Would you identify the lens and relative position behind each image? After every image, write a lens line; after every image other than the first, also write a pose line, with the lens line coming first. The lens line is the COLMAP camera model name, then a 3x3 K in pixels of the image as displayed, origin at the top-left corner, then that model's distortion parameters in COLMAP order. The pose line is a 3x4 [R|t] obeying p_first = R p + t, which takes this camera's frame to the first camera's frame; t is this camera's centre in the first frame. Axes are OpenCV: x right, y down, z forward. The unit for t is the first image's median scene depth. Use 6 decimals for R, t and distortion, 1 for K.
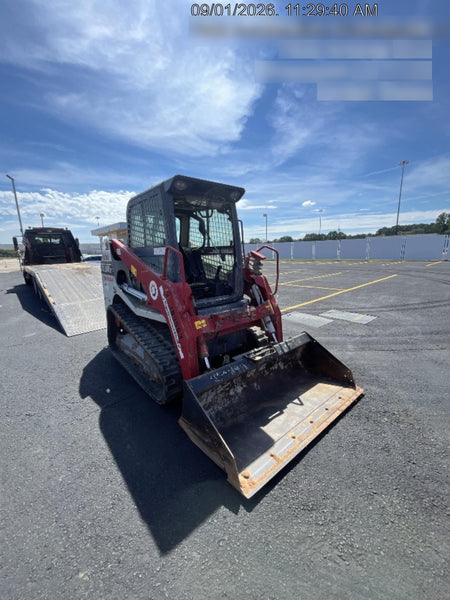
lens RADIAL K [[240.9, 0, 225.0], [0, 240.9, 300.0], [0, 0, 1]] dist [-0.003771, -0.000399]
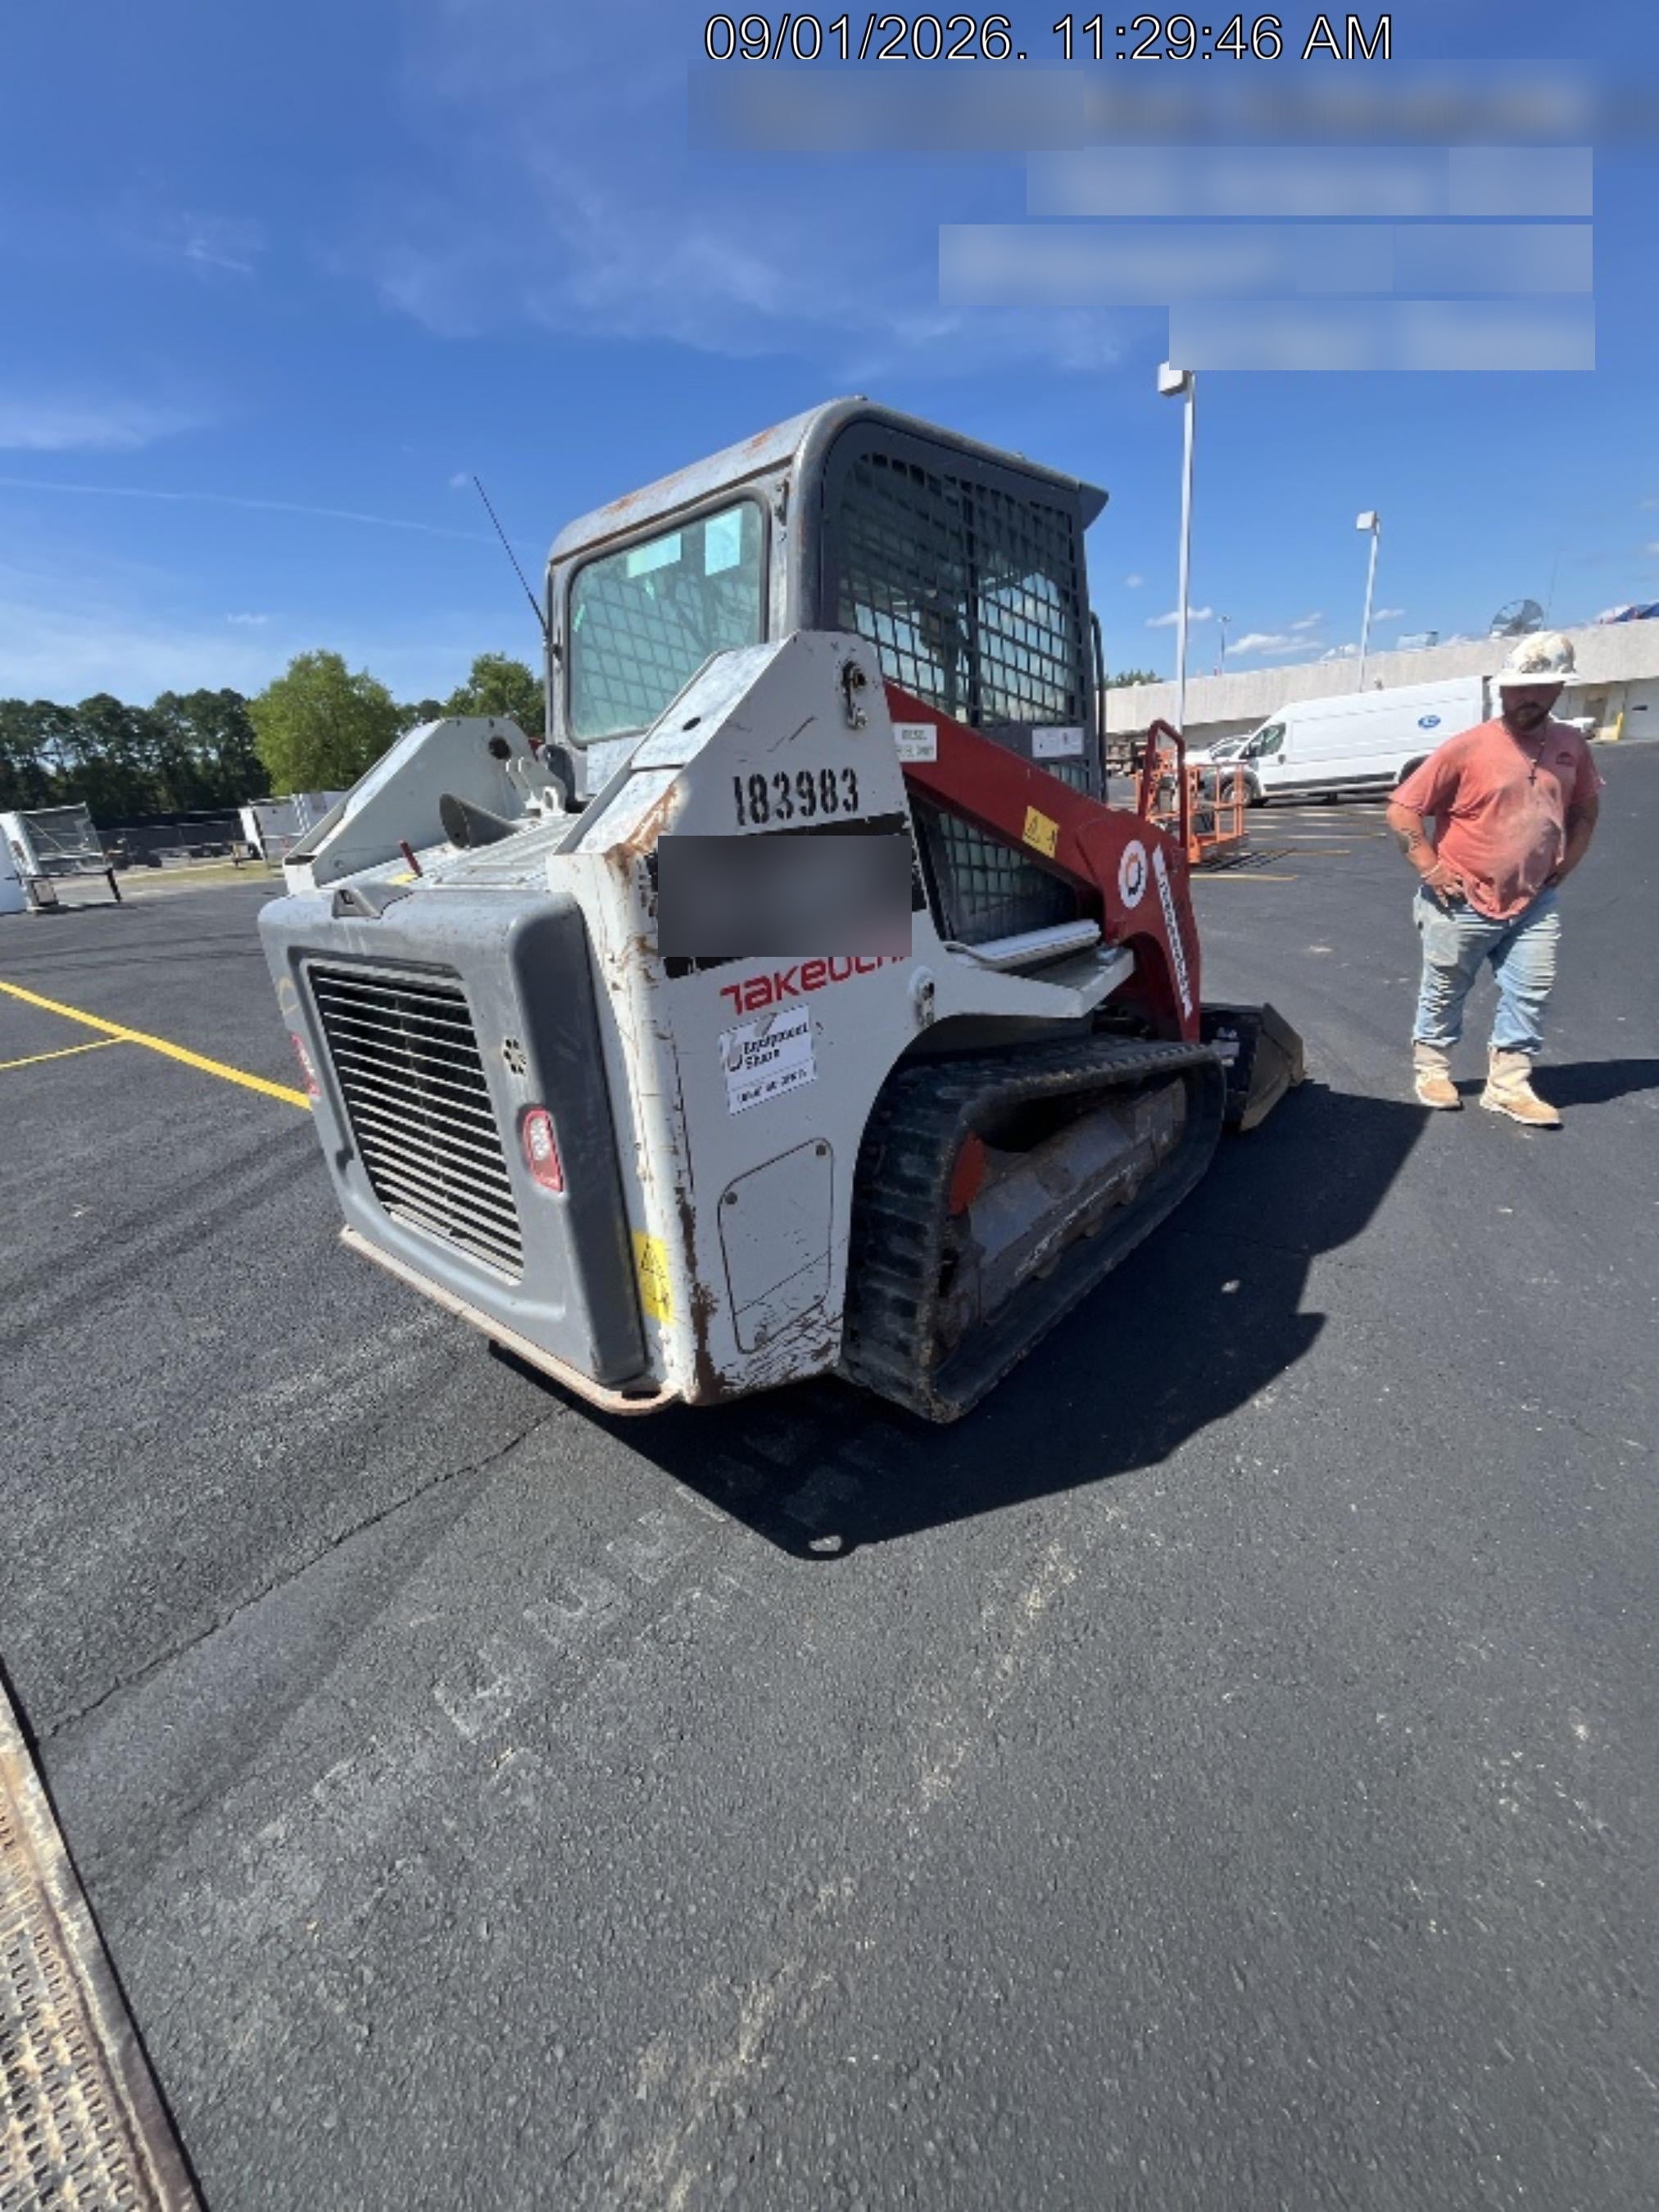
lens RADIAL K [[888.2, 0, 829.5], [0, 888.2, 1106.0], [0, 0, 1]] dist [-0.003771, -0.000399]
pose [[-0.151858, -0.303795, 0.940557, -1.254211], [0.284187, 0.897992, 0.335930, -0.237801], [-0.946666, 0.318308, -0.050033, 1.391266]]
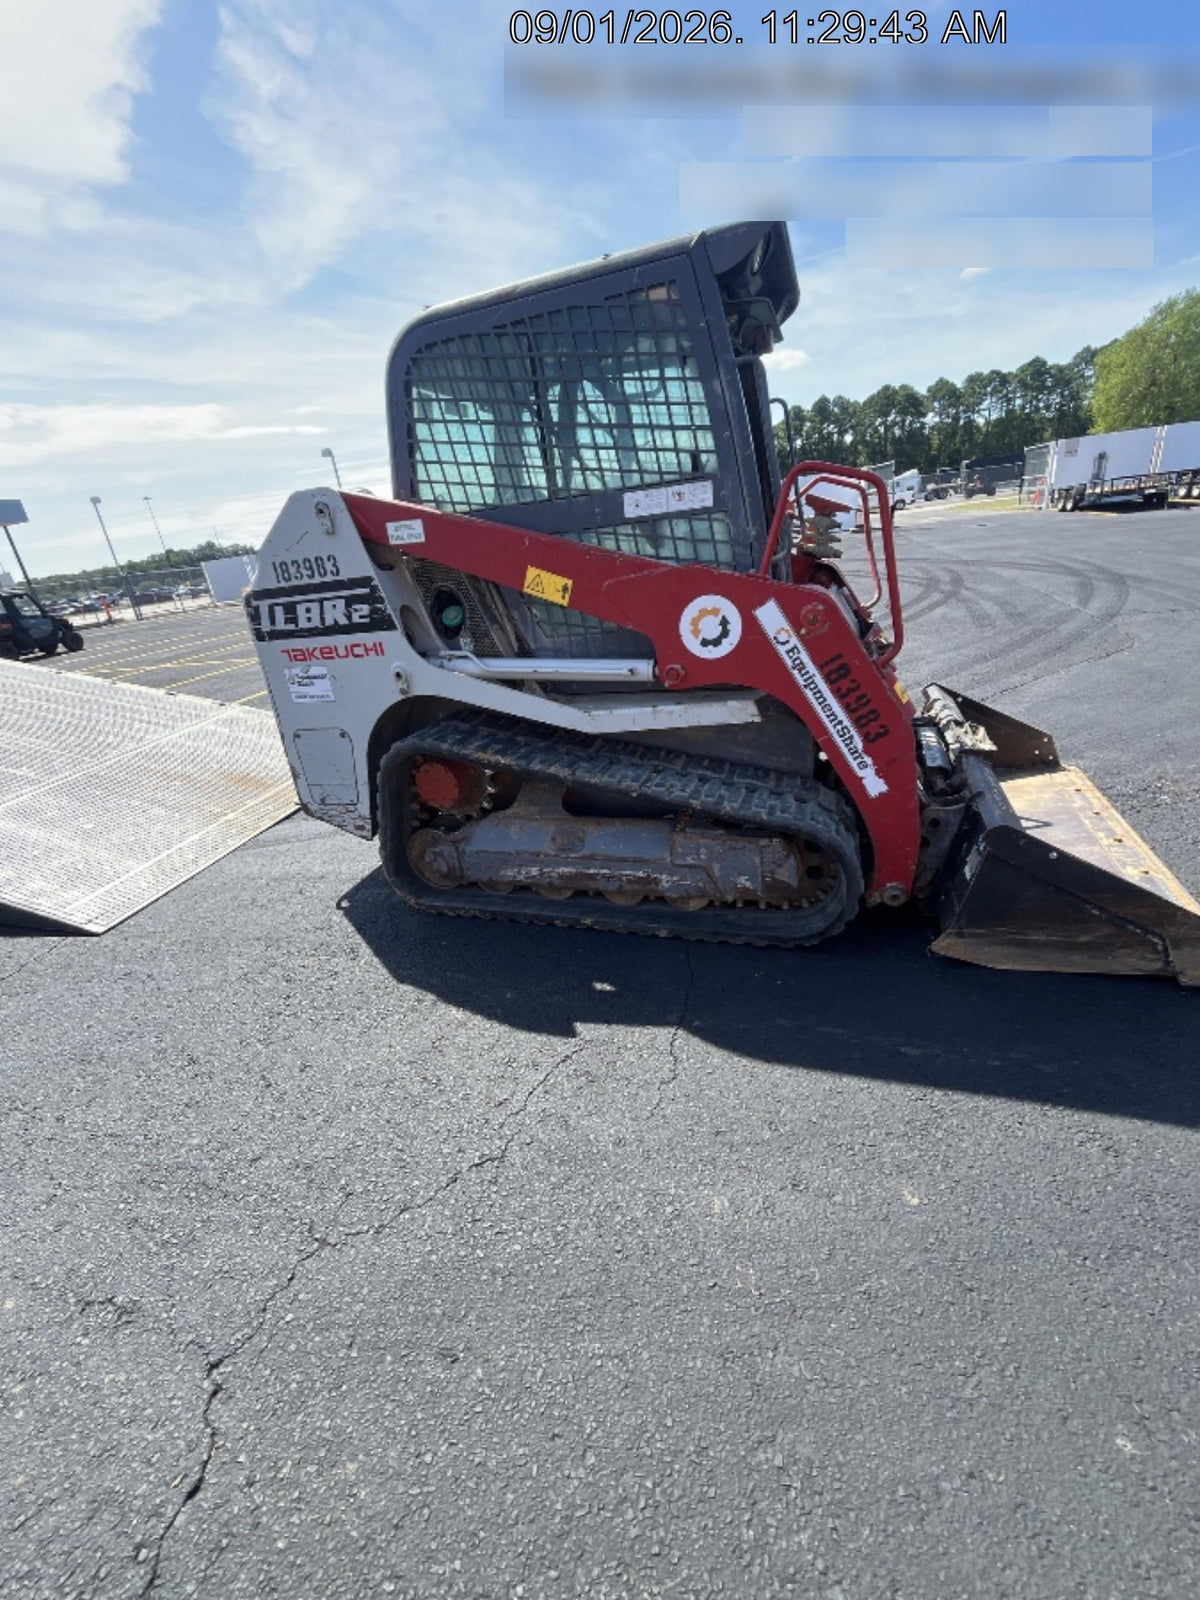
lens RADIAL K [[642.5, 0, 600.0], [0, 642.5, 800.0], [0, 0, 1]] dist [-0.003771, -0.000399]
pose [[0.852939, -0.272119, 0.445473, -0.787827], [0.199102, 0.958455, 0.204260, -0.021480], [-0.482549, -0.085527, 0.871683, 0.301452]]
